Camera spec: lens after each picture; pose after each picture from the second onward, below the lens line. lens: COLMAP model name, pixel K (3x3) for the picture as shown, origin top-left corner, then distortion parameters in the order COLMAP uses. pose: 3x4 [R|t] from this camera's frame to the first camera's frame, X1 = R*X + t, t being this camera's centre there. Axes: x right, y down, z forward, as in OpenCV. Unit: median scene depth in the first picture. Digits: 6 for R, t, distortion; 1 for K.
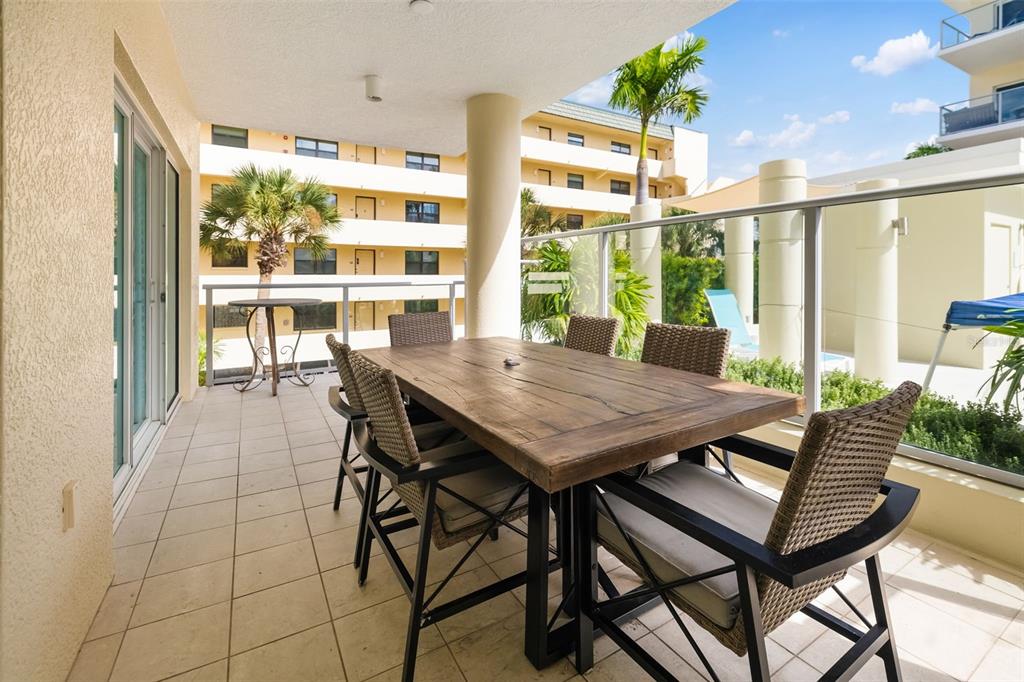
lens RADIAL K [[447.5, 0, 511.5], [0, 447.5, 272.5], [0, 0, 1]] dist [-0.001390, -0.000234]
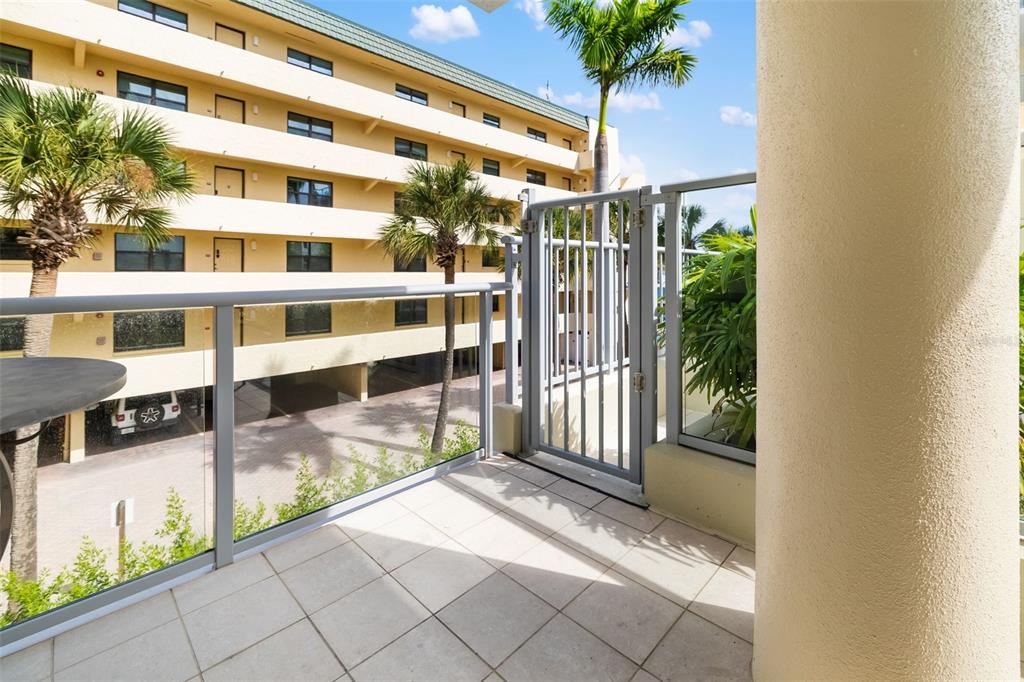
lens RADIAL K [[447.5, 0, 508.1], [0, 447.5, 271.1], [0, 0, 1]] dist [-0.001390, -0.000234]
pose [[0.968079, 0.001500, 0.250639, -0.065021], [-0.002165, 0.999995, 0.002376, 0.001436], [-0.250634, -0.002842, 0.968078, 0.166018]]
